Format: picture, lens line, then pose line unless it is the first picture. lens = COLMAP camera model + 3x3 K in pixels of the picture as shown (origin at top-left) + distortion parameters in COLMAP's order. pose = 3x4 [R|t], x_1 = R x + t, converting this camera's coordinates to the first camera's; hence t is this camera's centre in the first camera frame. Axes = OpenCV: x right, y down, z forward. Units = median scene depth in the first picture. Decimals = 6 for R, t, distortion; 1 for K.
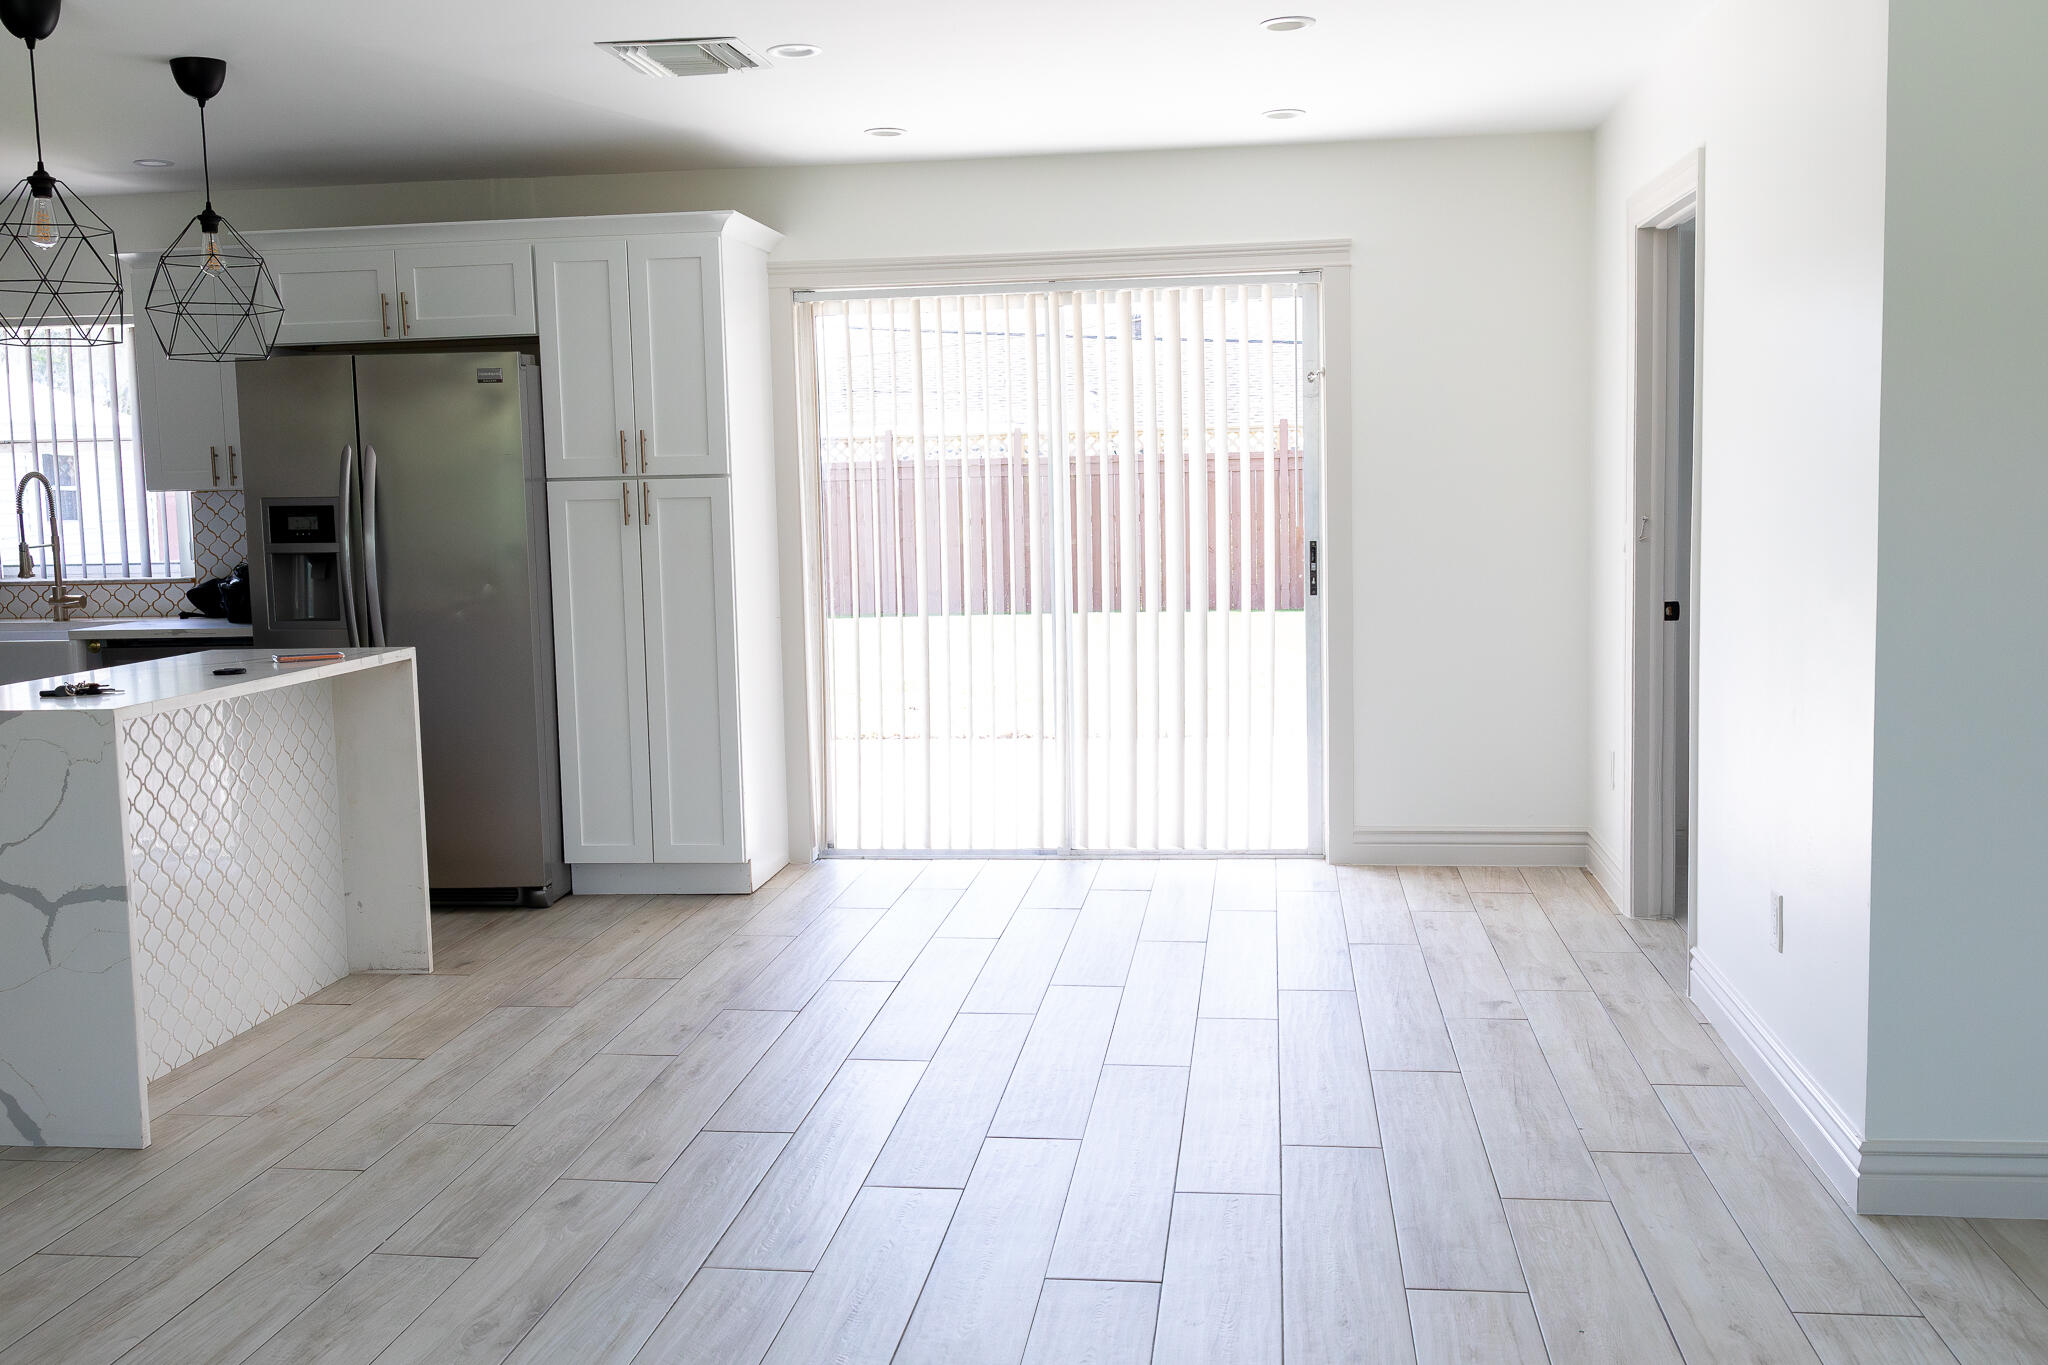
lens RADIAL K [[1963.5, 0, 1024.0], [0, 1963.5, 682.5], [0, 0, 1]] dist [0.012571, -0.005210]
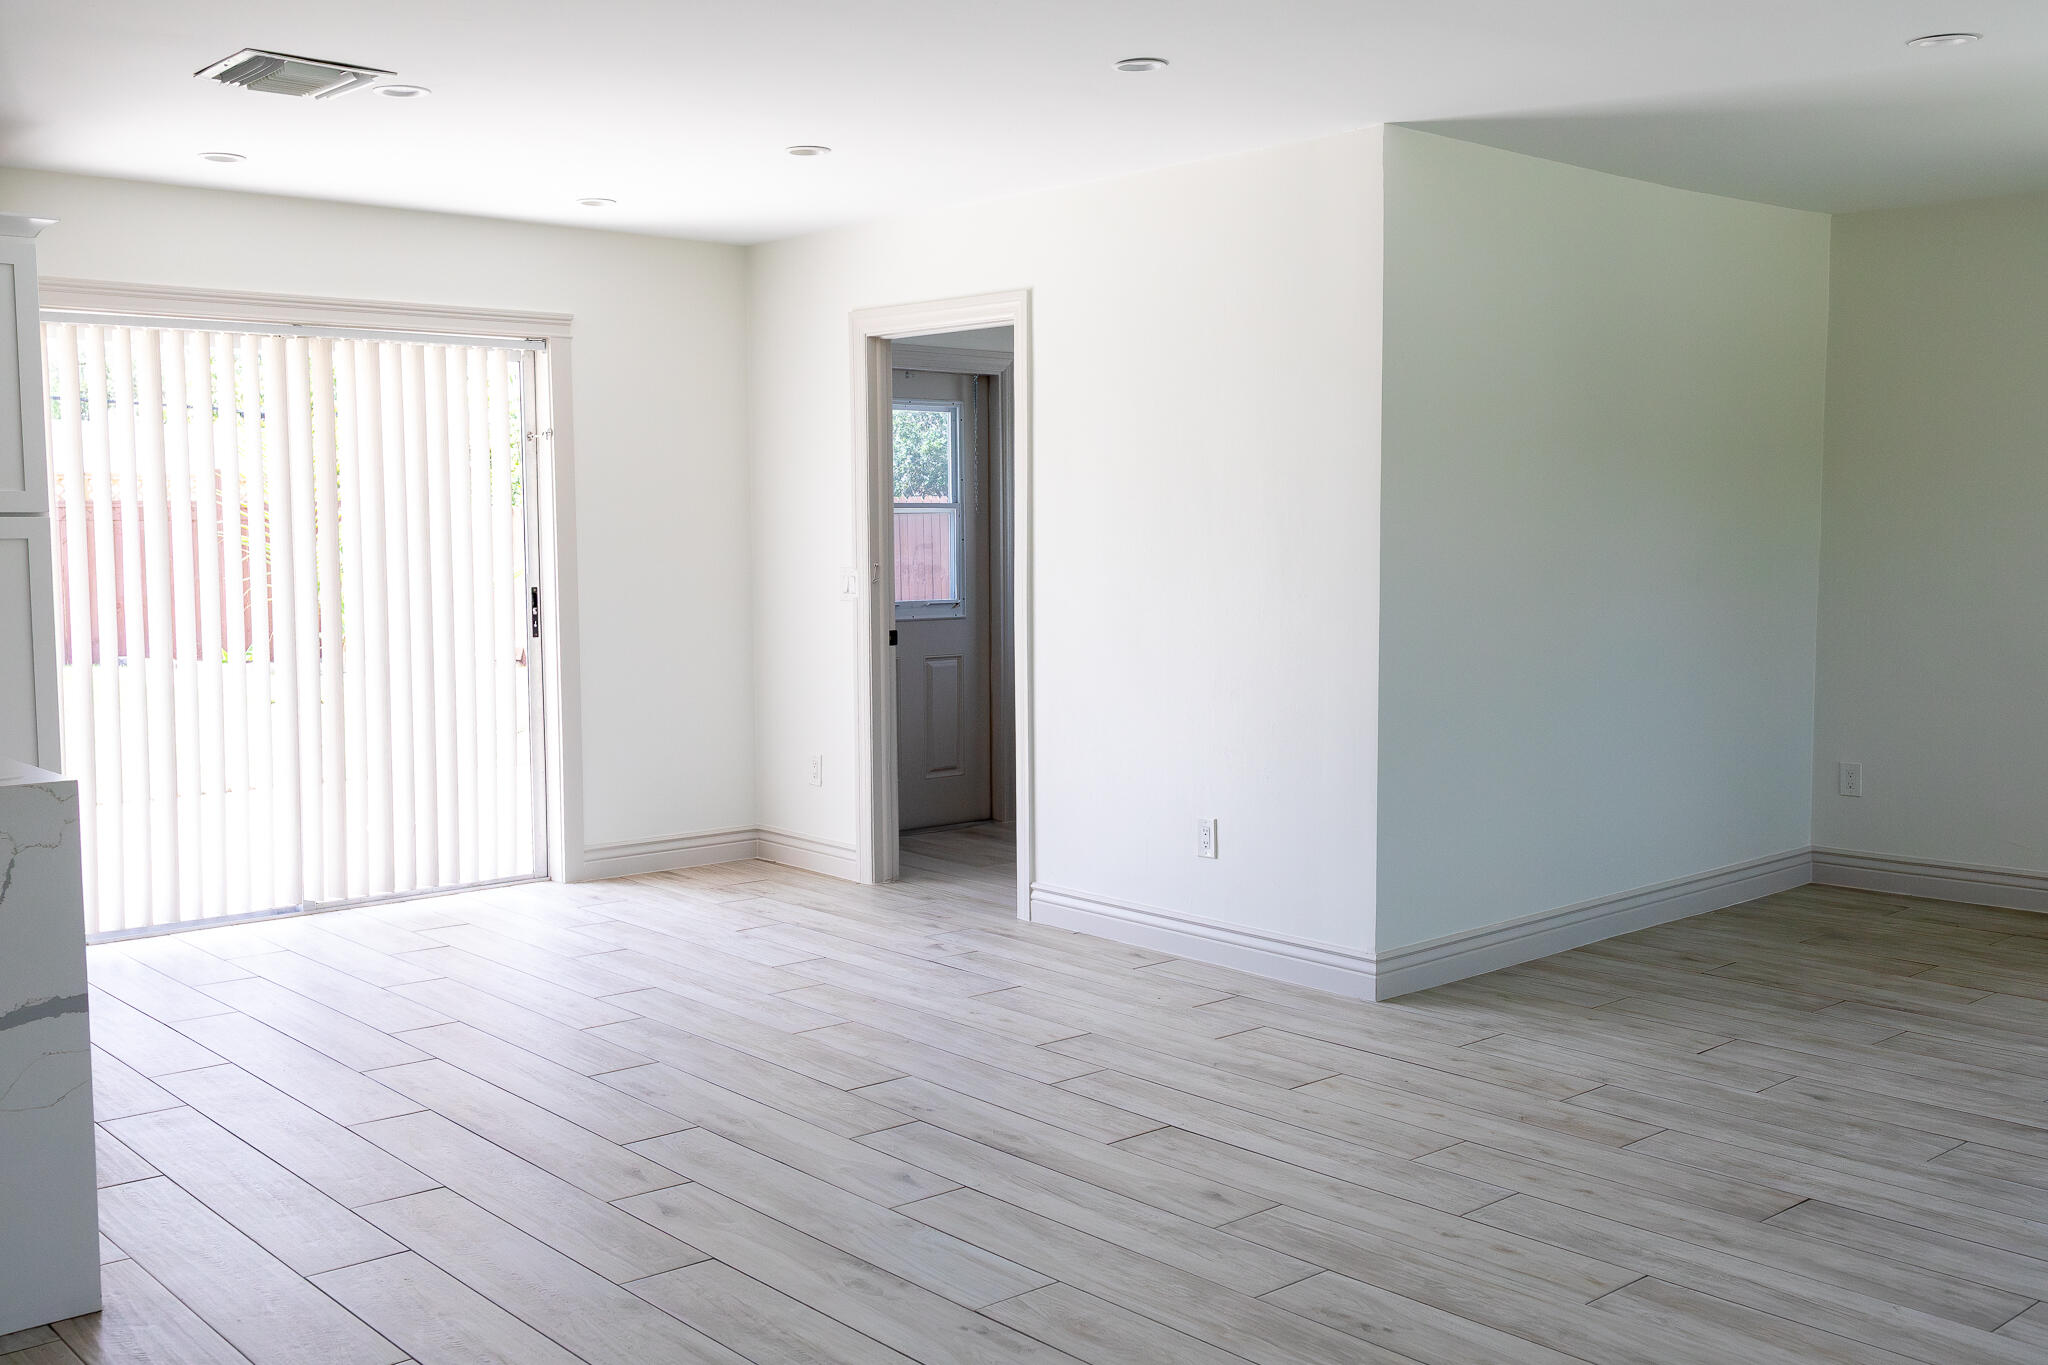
lens RADIAL K [[1944.1, 0, 1024.0], [0, 1944.1, 682.5], [0, 0, 1]] dist [0.011645, 0.004000]
pose [[0.657763, -0.042001, 0.752053, -0.519286], [0.065583, 0.997846, -0.001632, -0.000039], [-0.750365, 0.050395, 0.659100, 0.099460]]
